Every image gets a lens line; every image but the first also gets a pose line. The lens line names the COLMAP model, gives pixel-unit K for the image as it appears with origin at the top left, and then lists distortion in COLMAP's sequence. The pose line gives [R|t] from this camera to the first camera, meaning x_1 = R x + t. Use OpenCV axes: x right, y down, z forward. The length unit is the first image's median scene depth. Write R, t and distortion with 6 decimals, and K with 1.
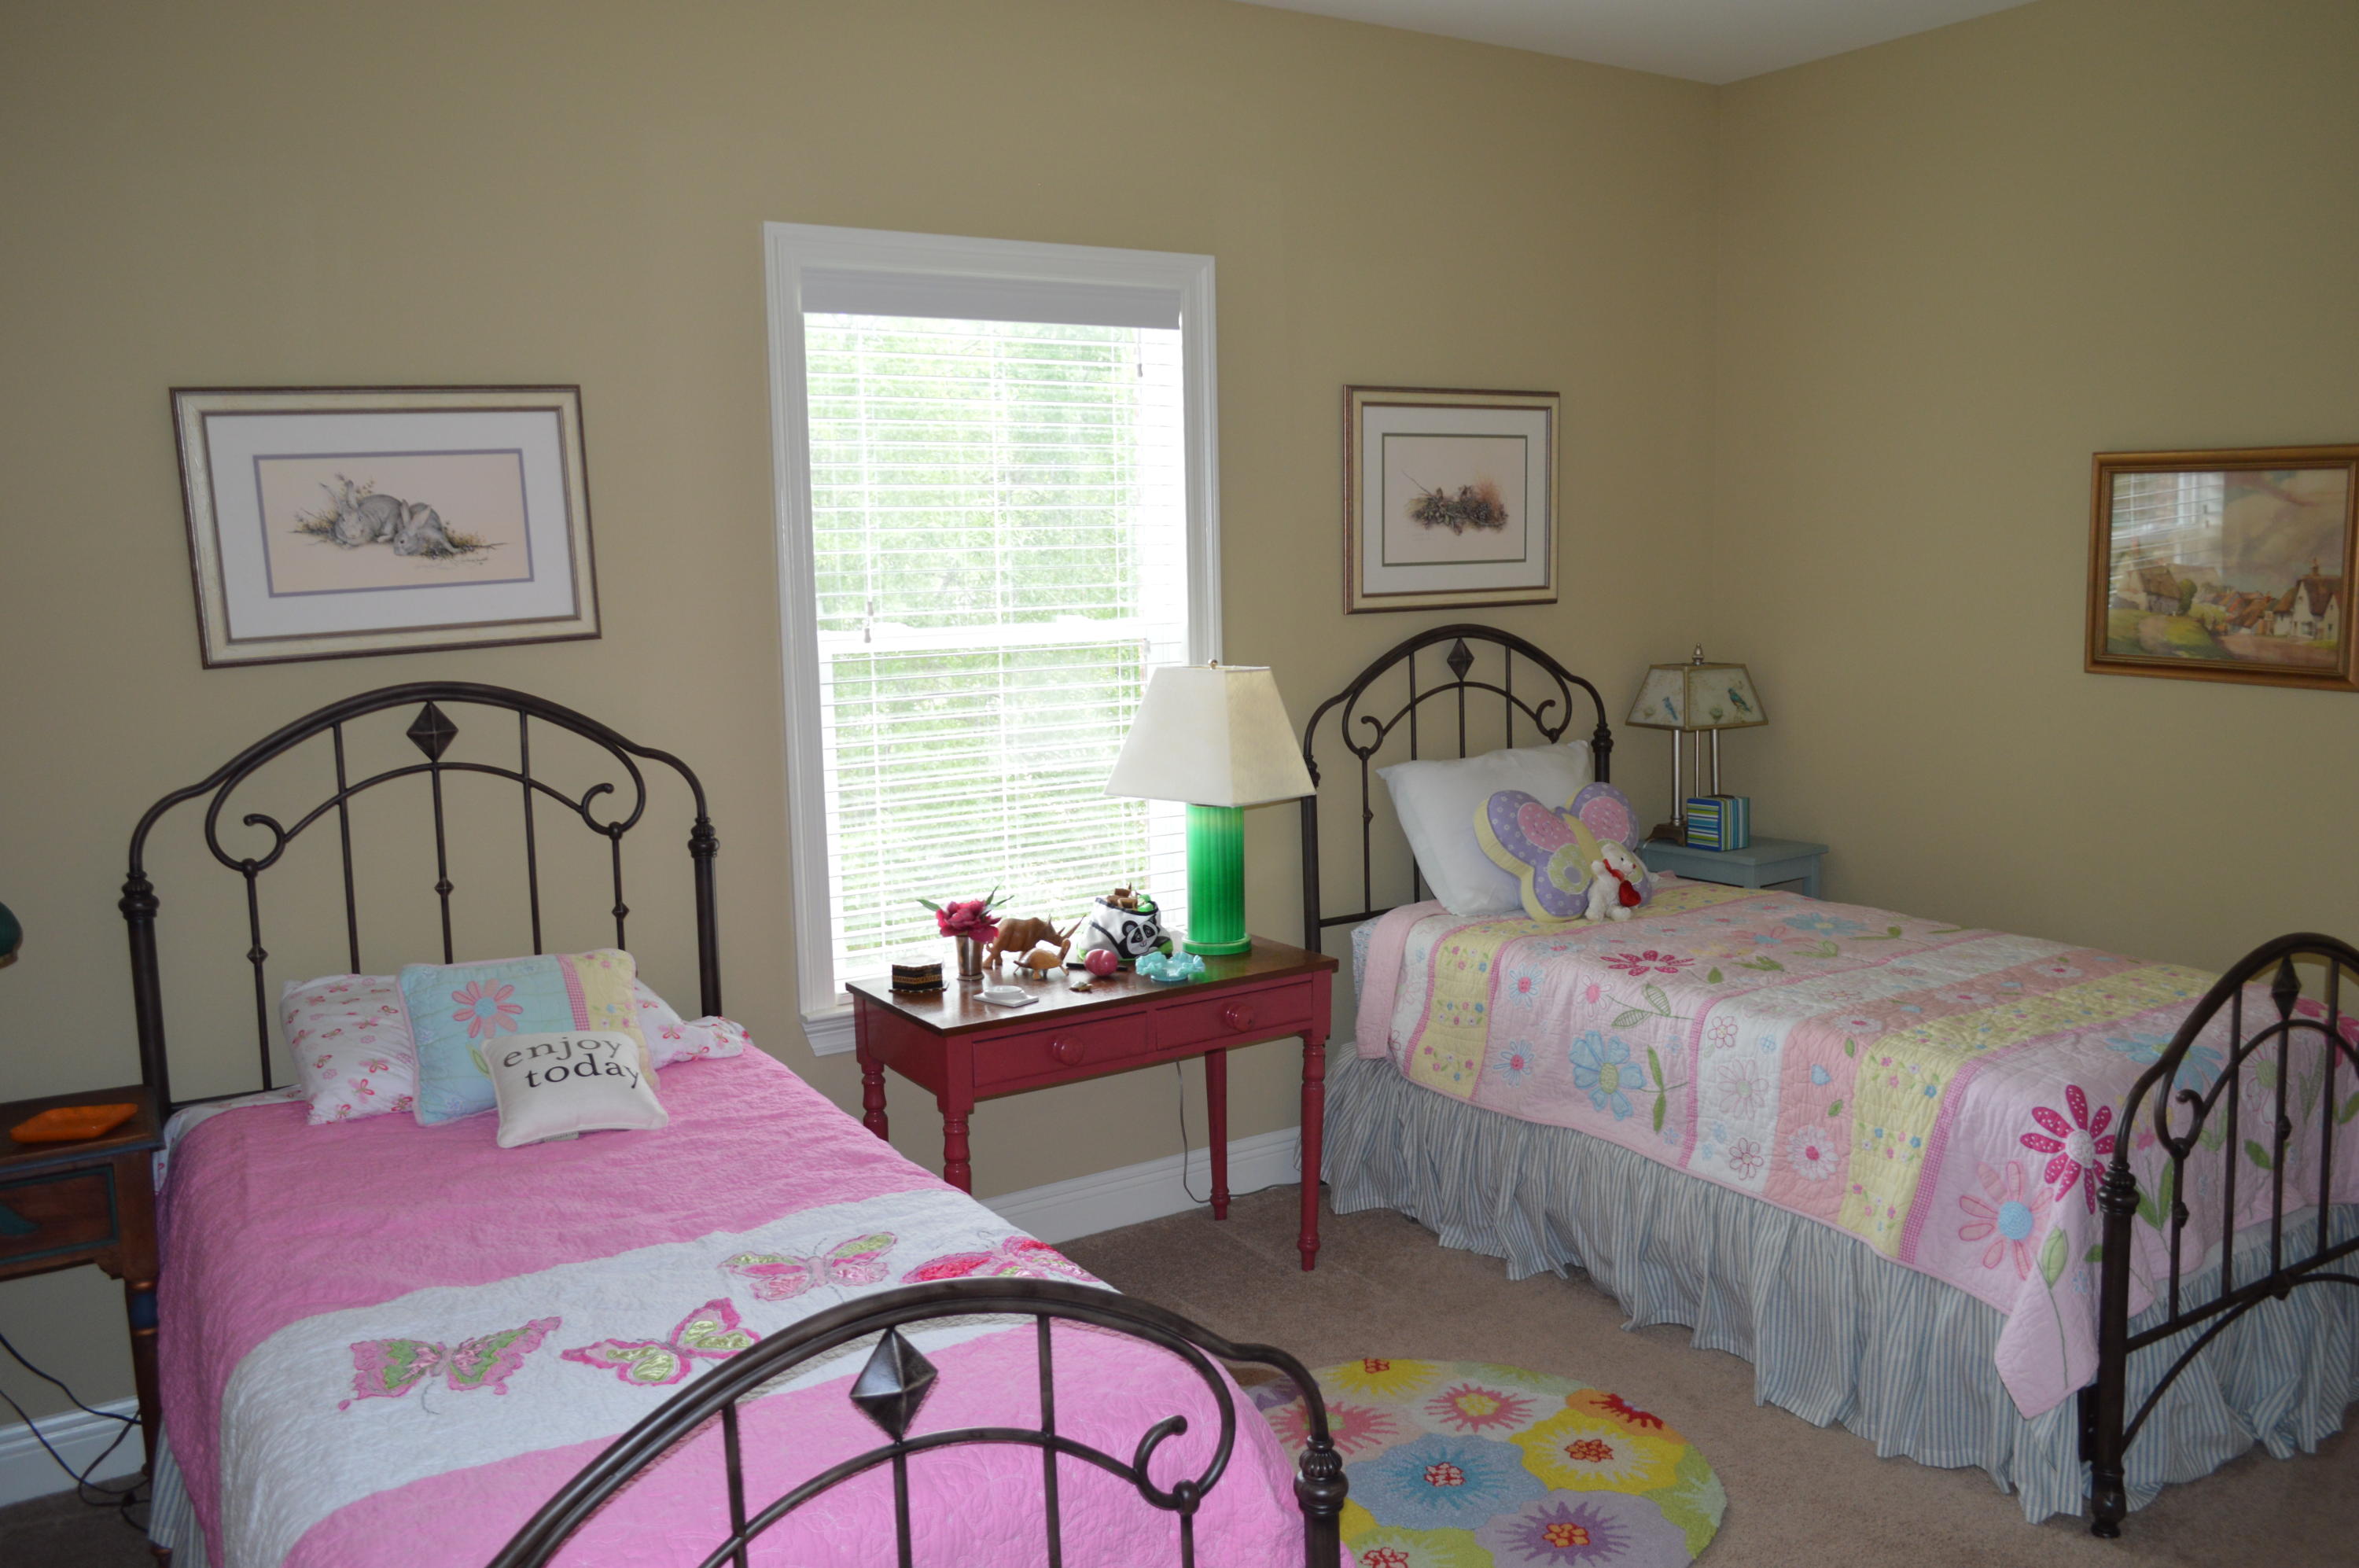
lens RADIAL K [[1854.0, 0, 1182.2], [0, 1854.0, 779.2], [0, 0, 1]] dist [-0.019395, 0.007364]
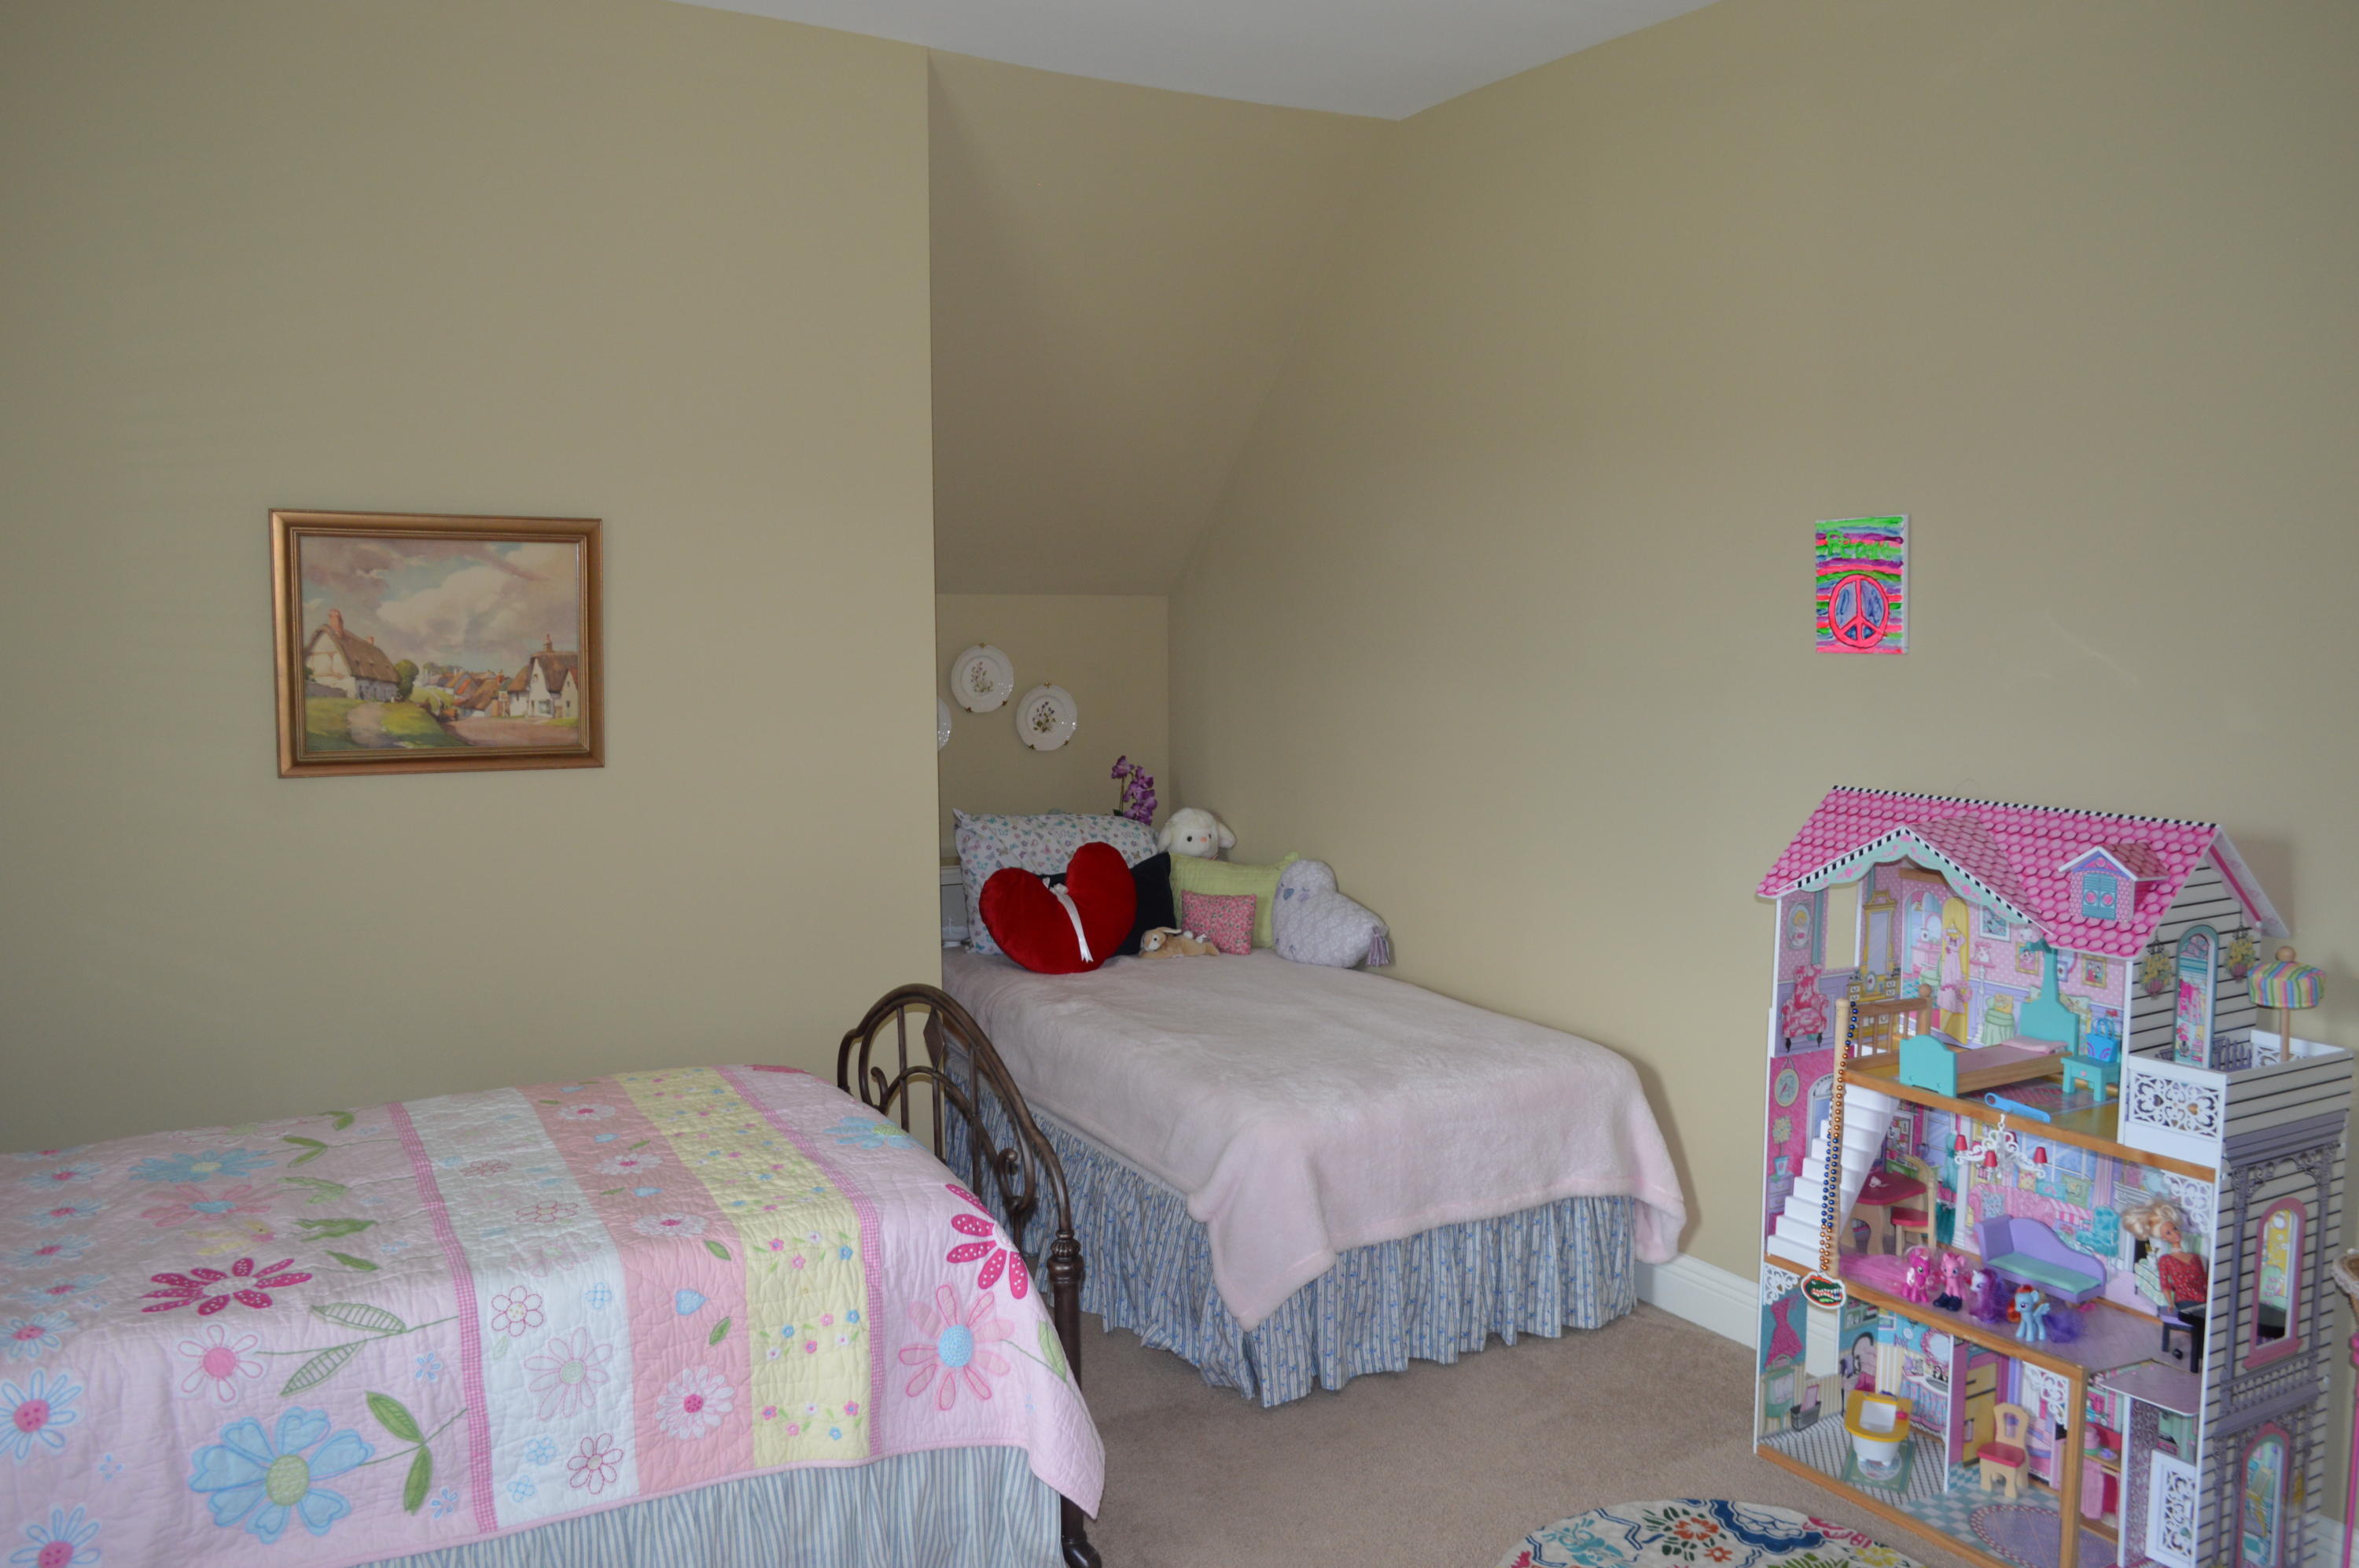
lens RADIAL K [[1854.0, 0, 1181.5], [0, 1854.0, 786.8], [0, 0, 1]] dist [-0.019395, 0.007364]
pose [[0.028680, -0.087764, 0.995728, -0.348404], [0.130282, 0.987969, 0.083328, -0.078375], [-0.991062, 0.127336, 0.039769, 0.642028]]
